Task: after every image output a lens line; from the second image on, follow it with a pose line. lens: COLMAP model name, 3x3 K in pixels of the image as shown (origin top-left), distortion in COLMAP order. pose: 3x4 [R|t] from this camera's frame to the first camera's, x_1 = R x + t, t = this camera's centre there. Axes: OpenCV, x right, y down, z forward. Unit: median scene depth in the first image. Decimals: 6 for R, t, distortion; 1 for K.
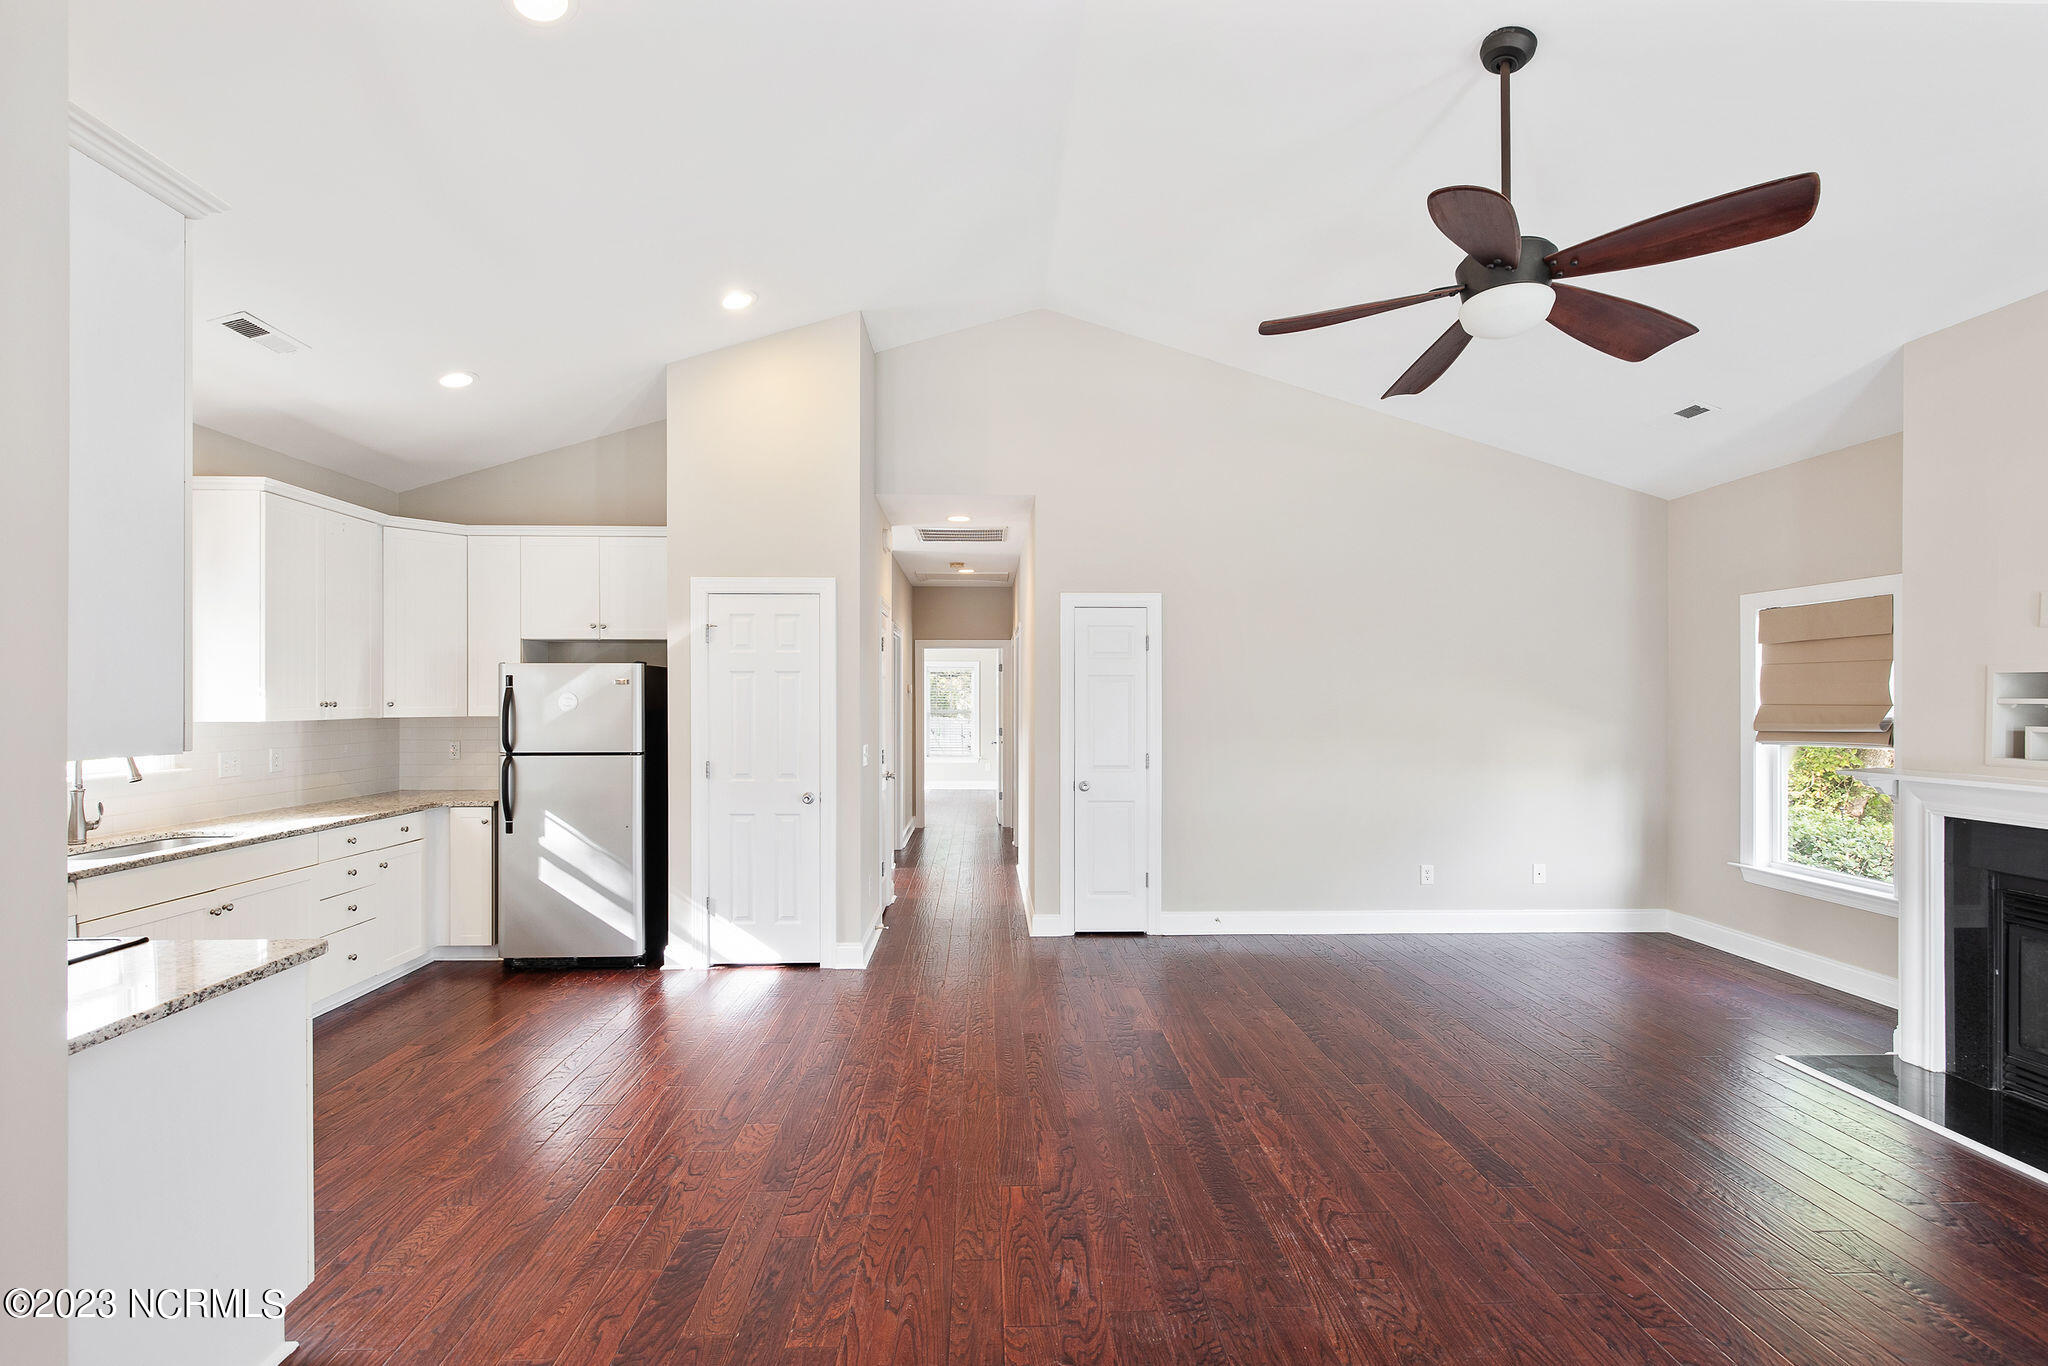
lens RADIAL K [[881.7, 0, 1013.7], [0, 881.7, 701.5], [0, 0, 1]] dist [0.002421, 0.000216]
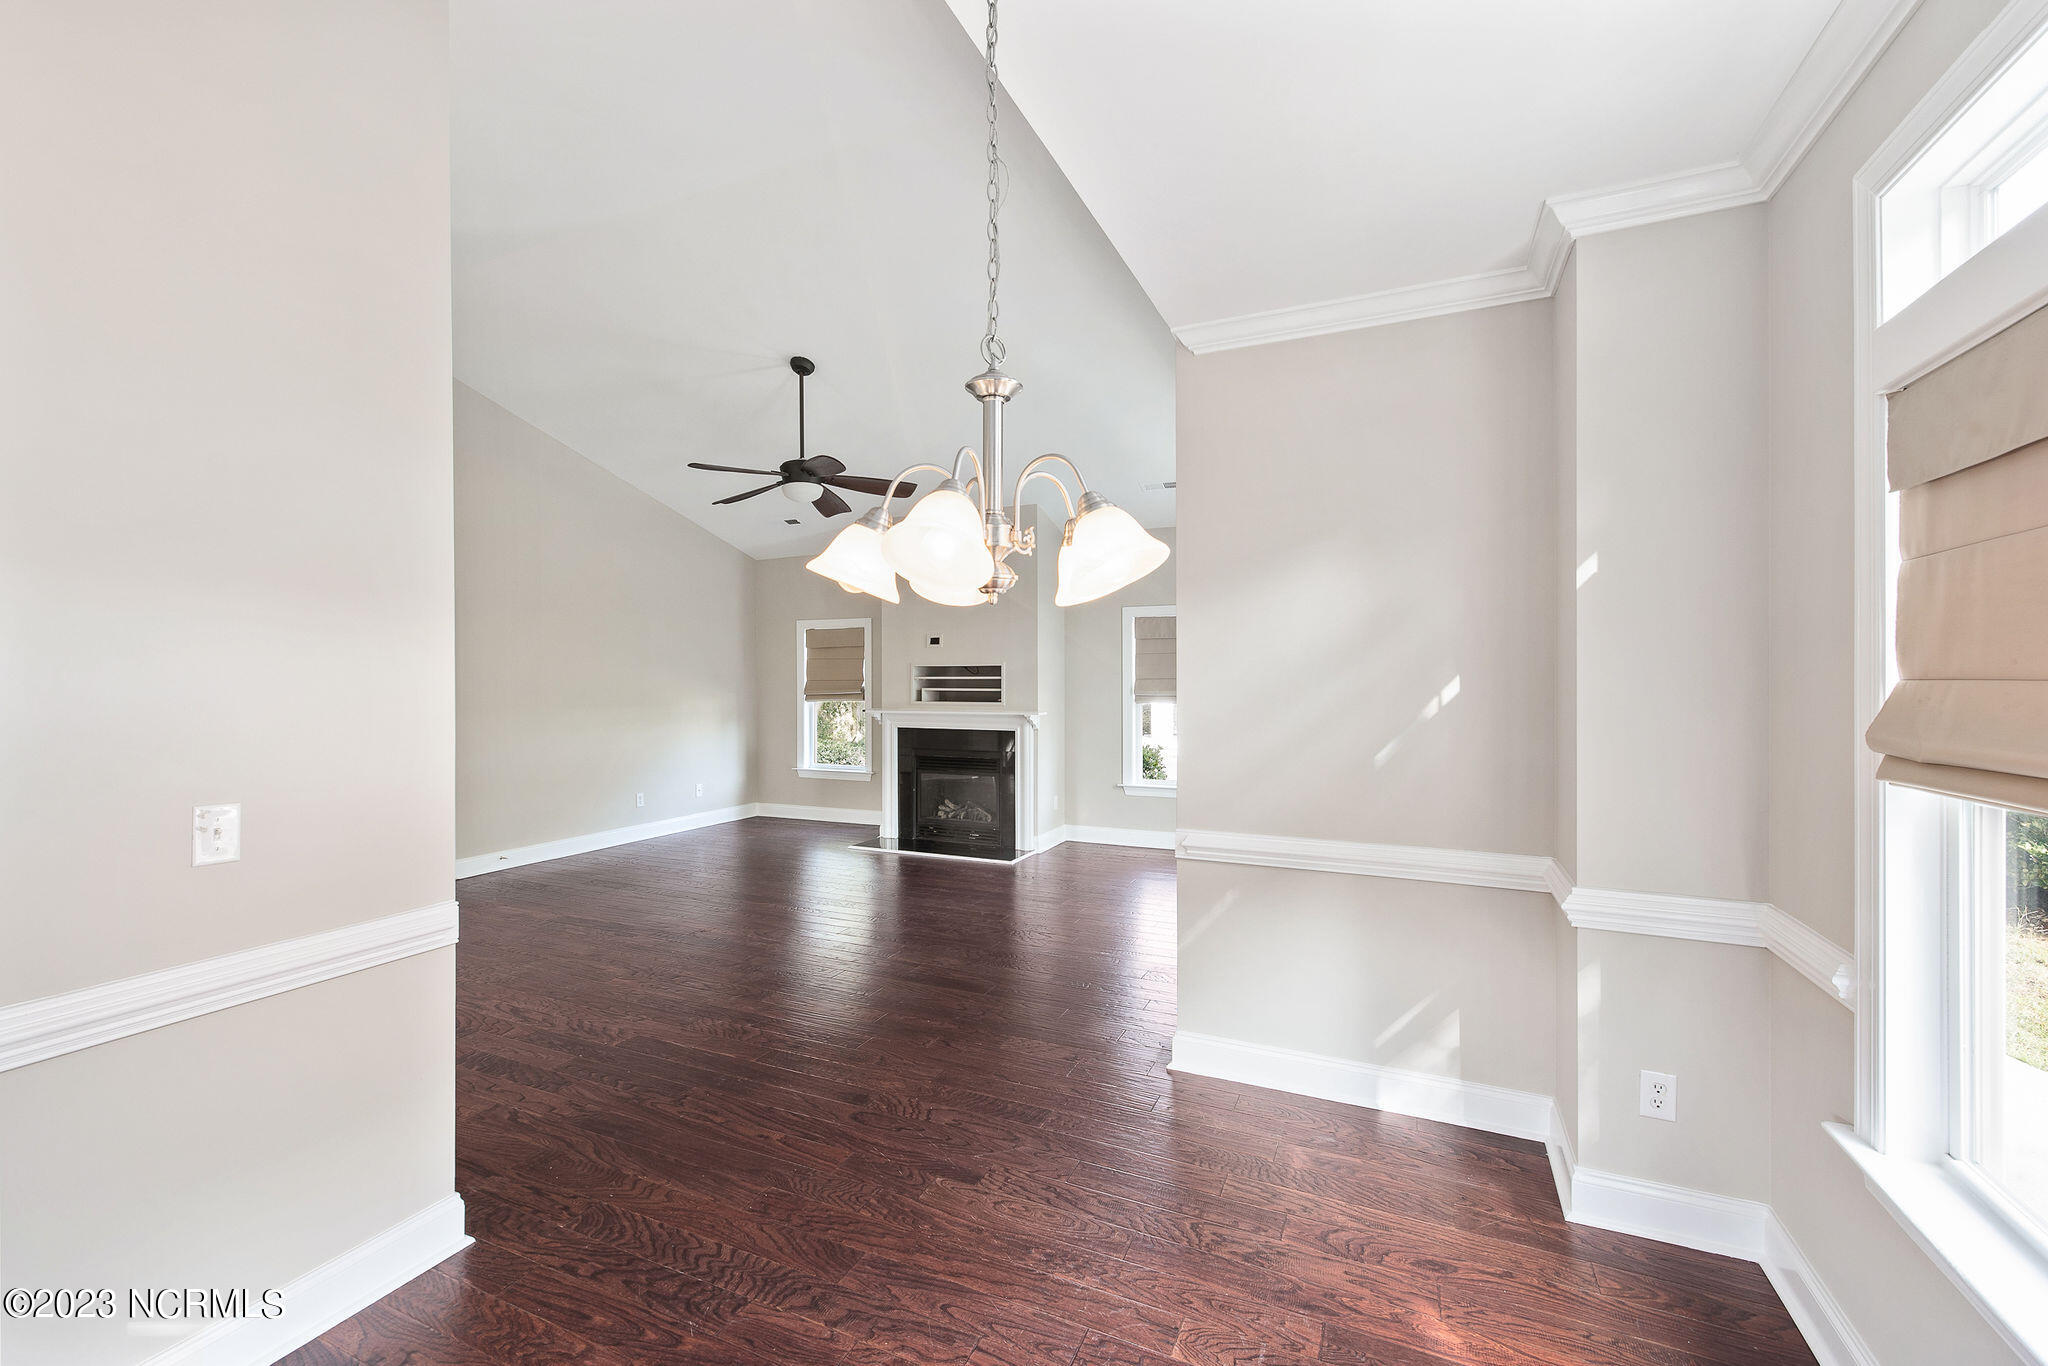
lens RADIAL K [[856.8, 0, 1013.2], [0, 856.8, 685.8], [0, 0, 1]] dist [0.000036, 0.000075]
pose [[0.444278, -0.010296, 0.895830, -0.613269], [0.006674, 0.999944, 0.008183, 0.002739], [-0.895864, 0.002343, 0.444322, -0.202482]]
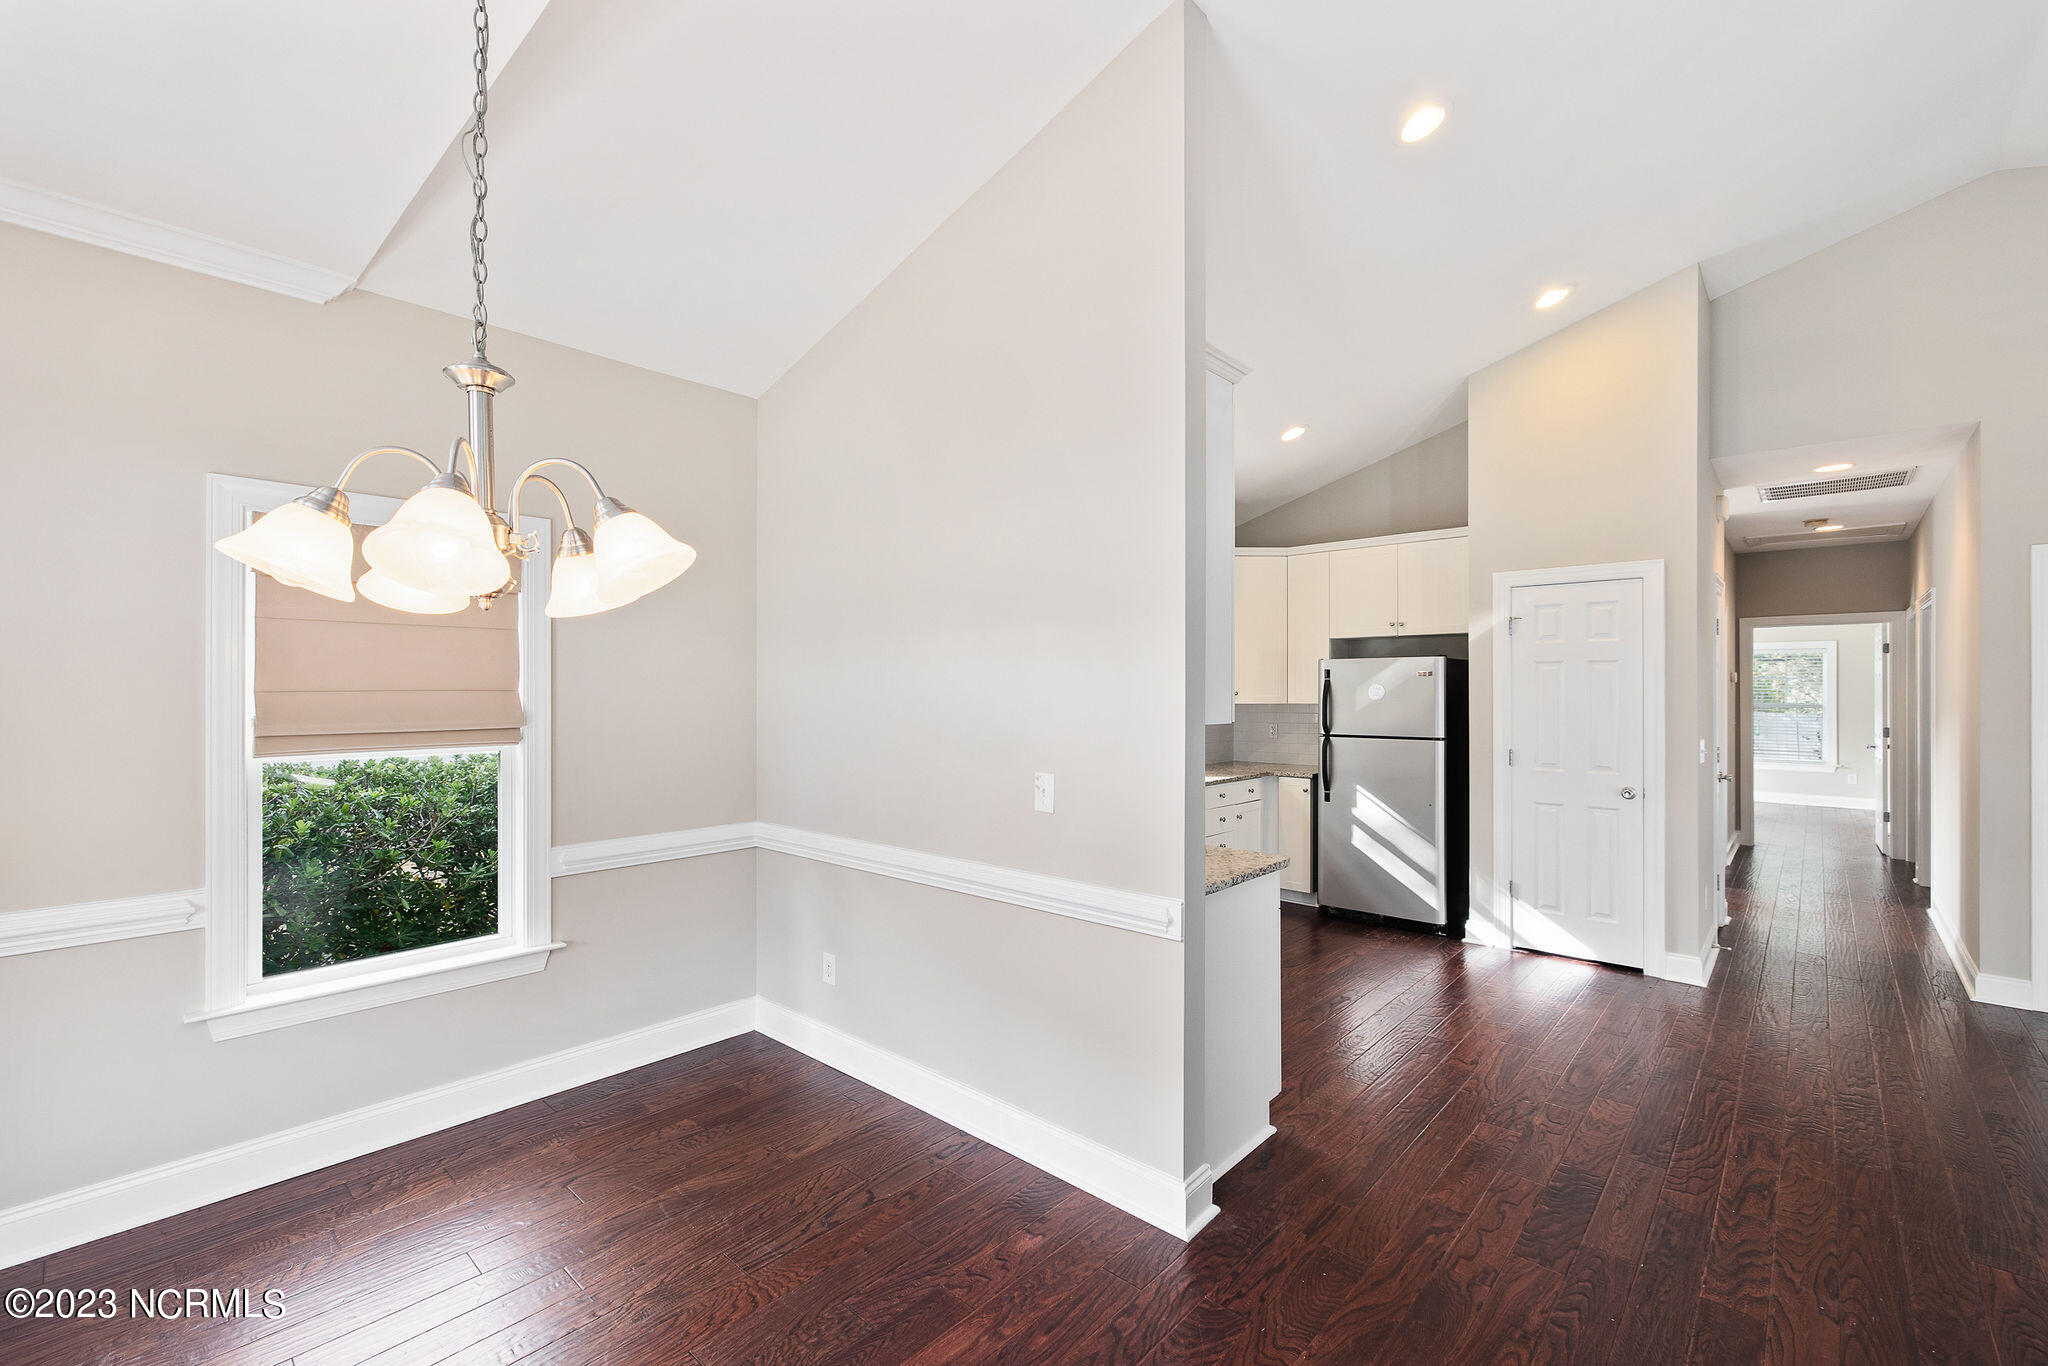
lens RADIAL K [[872.9, 0, 1006.7], [0, 872.9, 687.8], [0, 0, 1]] dist [0.002933, 0.000132]
pose [[0.709971, -0.001546, -0.704229, -0.045921], [-0.002264, 0.999987, -0.004478, 0.001498], [0.704227, 0.004773, 0.709958, -0.147453]]
